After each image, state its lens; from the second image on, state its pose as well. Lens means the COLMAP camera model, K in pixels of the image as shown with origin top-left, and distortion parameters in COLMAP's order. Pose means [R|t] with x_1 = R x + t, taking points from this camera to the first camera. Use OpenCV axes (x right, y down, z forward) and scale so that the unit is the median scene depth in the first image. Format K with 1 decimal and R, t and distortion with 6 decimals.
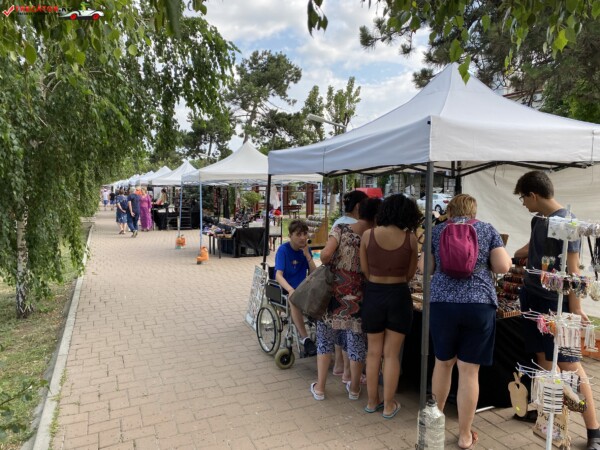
lens RADIAL K [[466.5, 0, 300.0], [0, 466.5, 225.0], [0, 0, 1]] dist [0.045302, -0.009569]
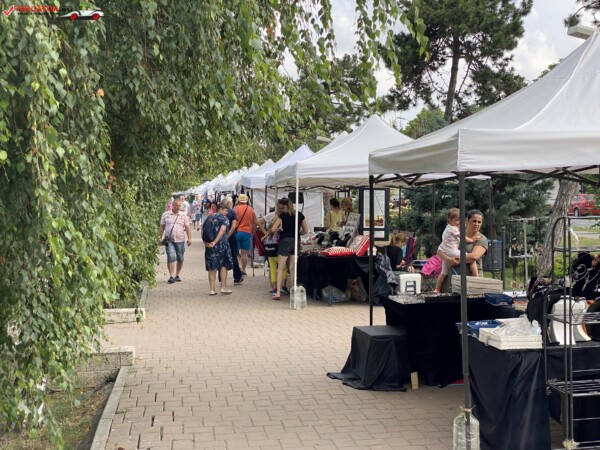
lens RADIAL K [[913.3, 0, 300.0], [0, 913.3, 225.0], [0, 0, 1]] dist [0.012563, 0.012715]
pose [[0.965864, -0.017467, -0.258461, -0.129212], [0.006867, 0.999100, -0.041857, -0.024989], [0.258960, 0.038653, 0.965114, 0.314055]]
